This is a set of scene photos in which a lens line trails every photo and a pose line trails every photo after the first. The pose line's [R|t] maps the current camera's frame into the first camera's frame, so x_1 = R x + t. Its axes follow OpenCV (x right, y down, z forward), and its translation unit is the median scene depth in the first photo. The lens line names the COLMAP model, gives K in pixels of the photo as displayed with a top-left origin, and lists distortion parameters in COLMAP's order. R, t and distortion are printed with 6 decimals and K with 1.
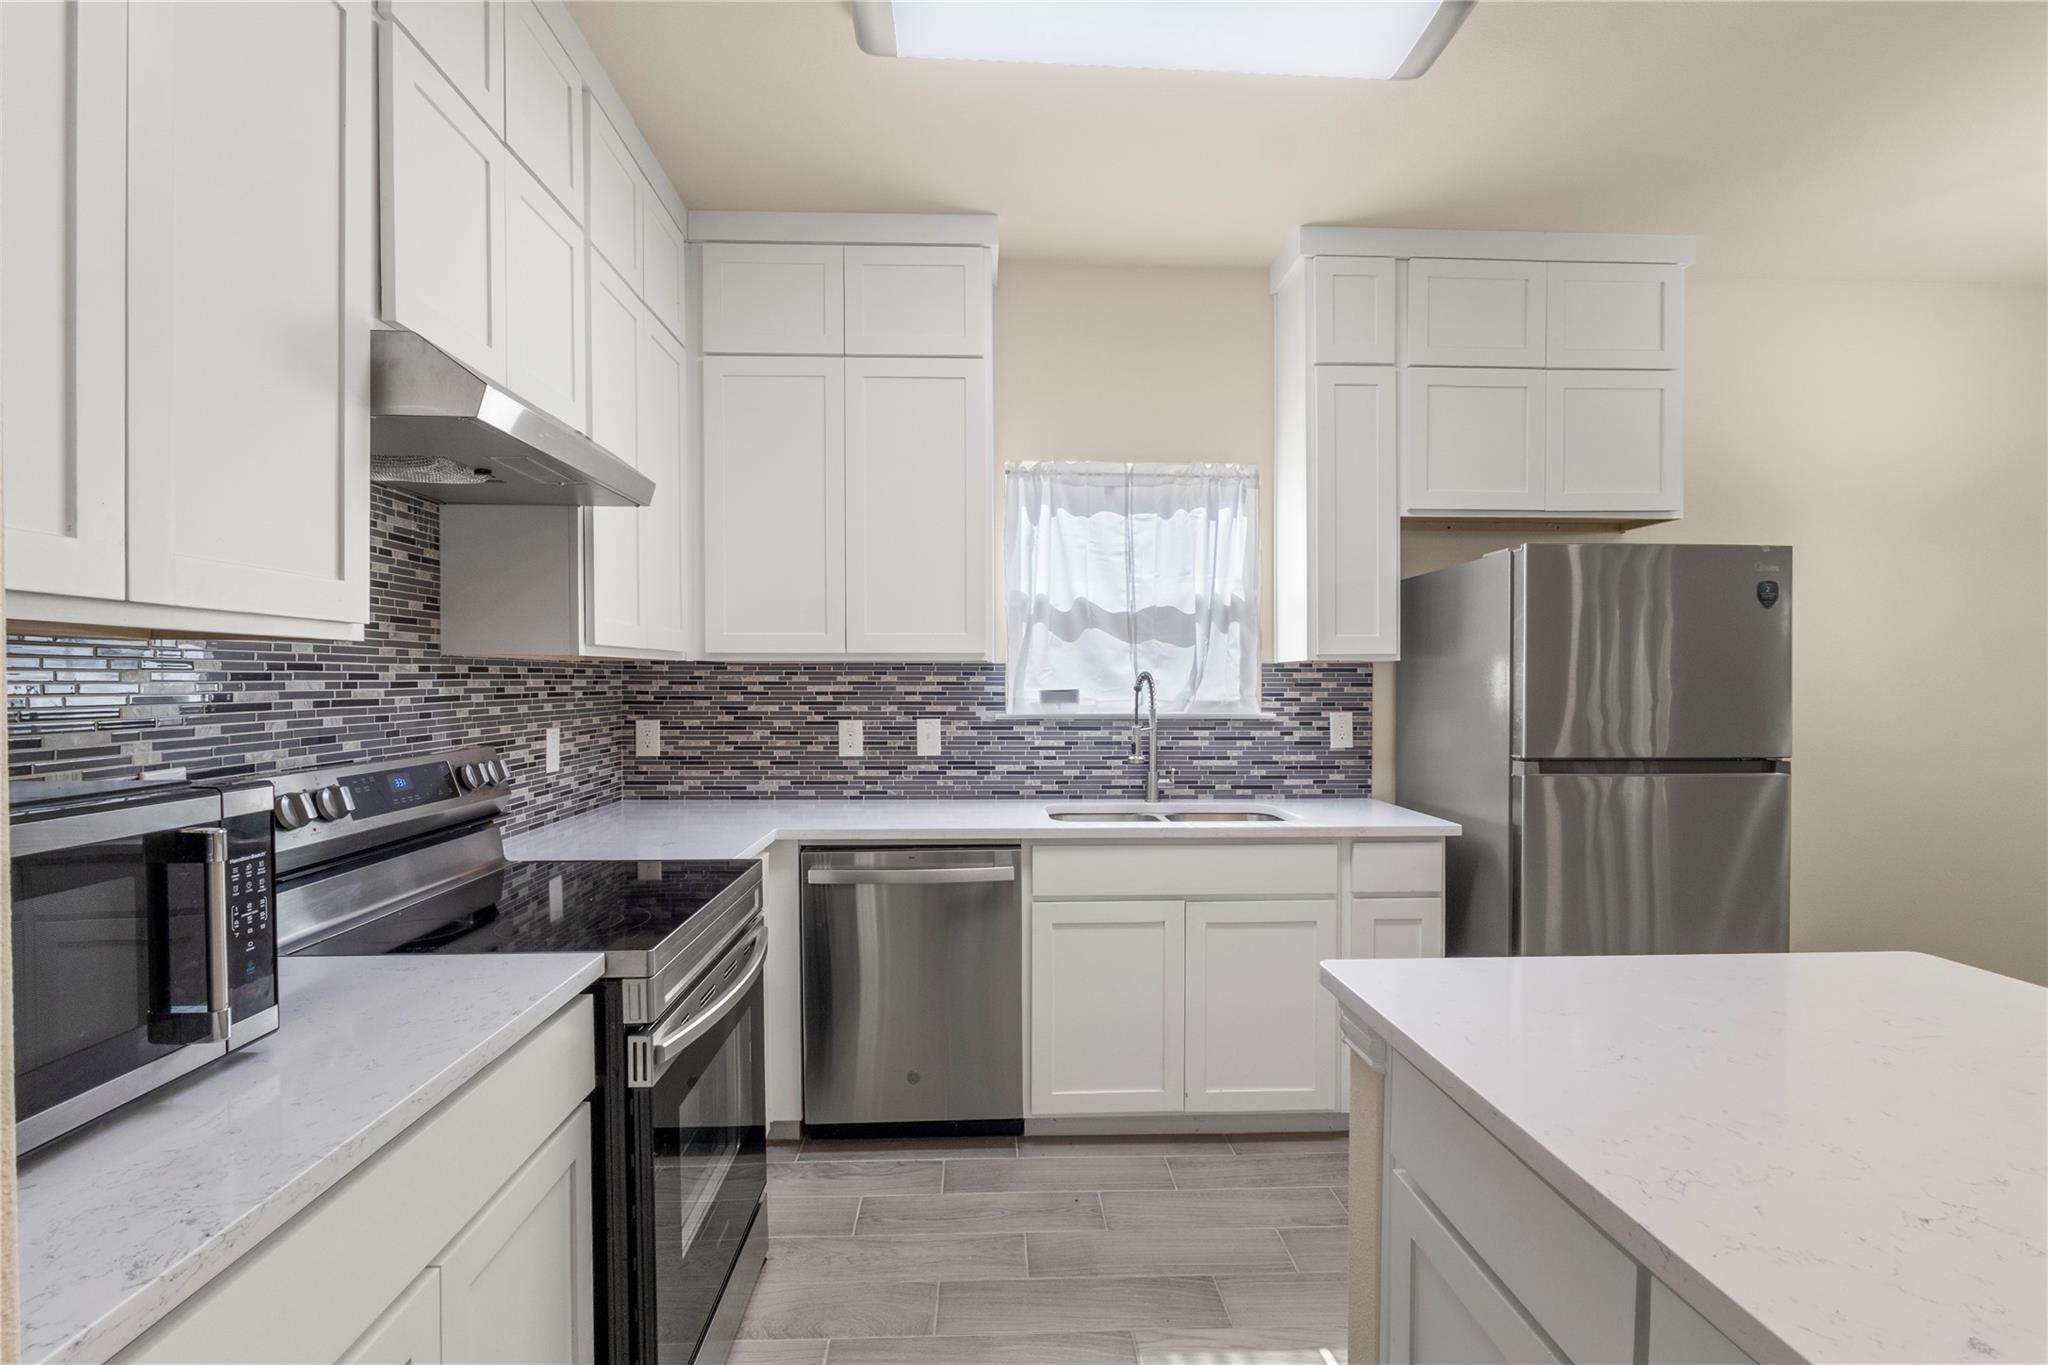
lens RADIAL K [[978.4, 0, 1020.8], [0, 978.4, 696.8], [0, 0, 1]] dist [-0.015015, 0.000027]
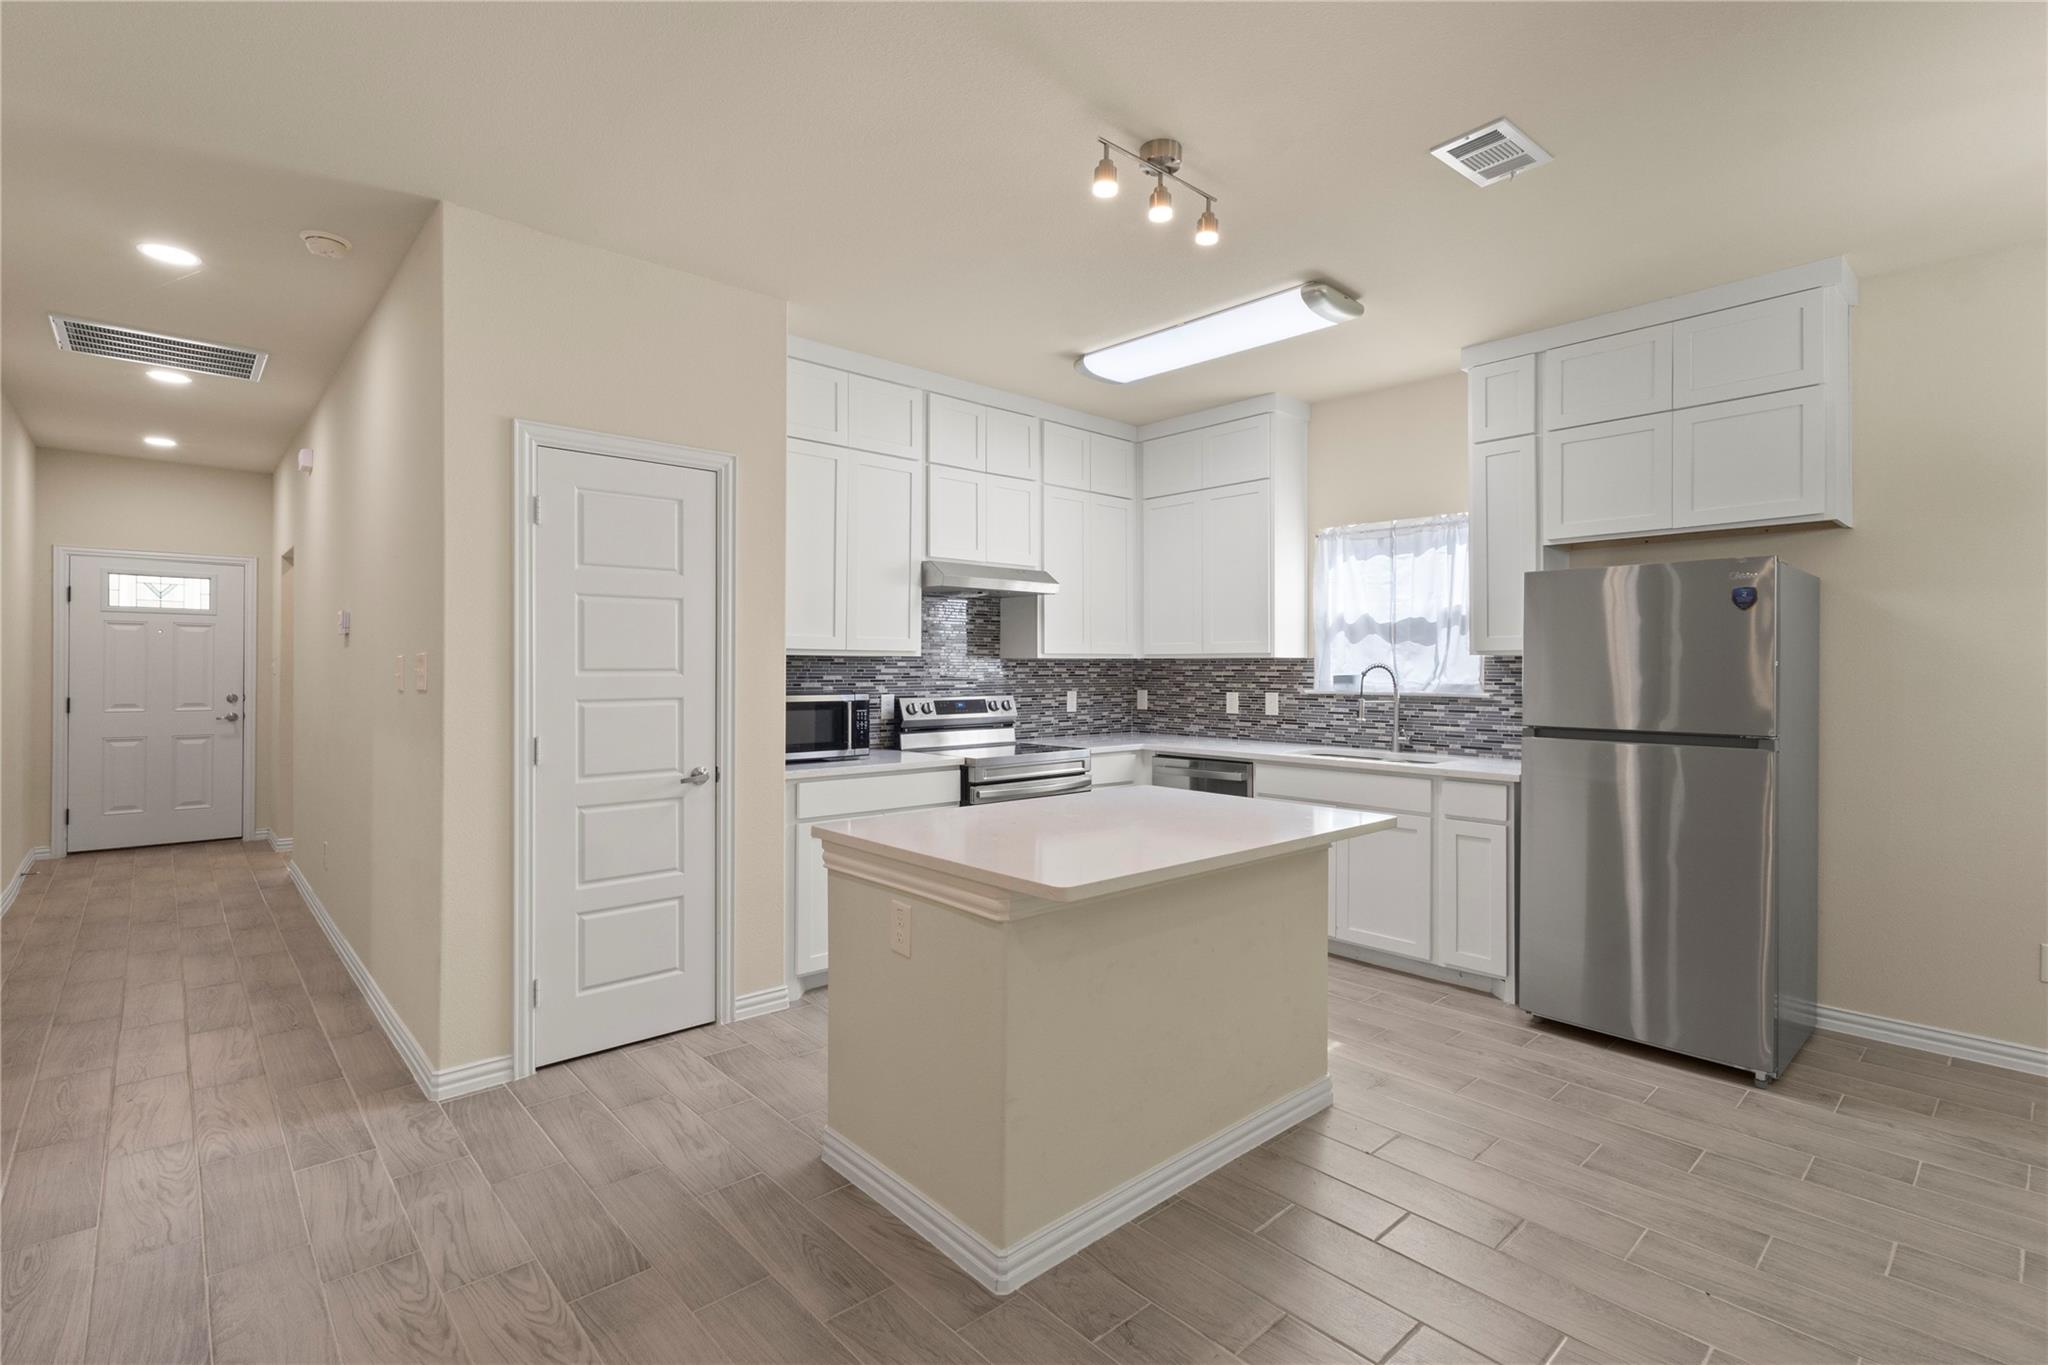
lens RADIAL K [[950.4, 0, 1028.8], [0, 950.4, 672.8], [0, 0, 1]] dist [0.000479, 0.000095]
pose [[0.642044, 0.004891, -0.766652, 0.864959], [-0.014237, 0.999883, -0.005543, 0.004248], [0.766536, 0.014474, 0.642038, -0.333841]]
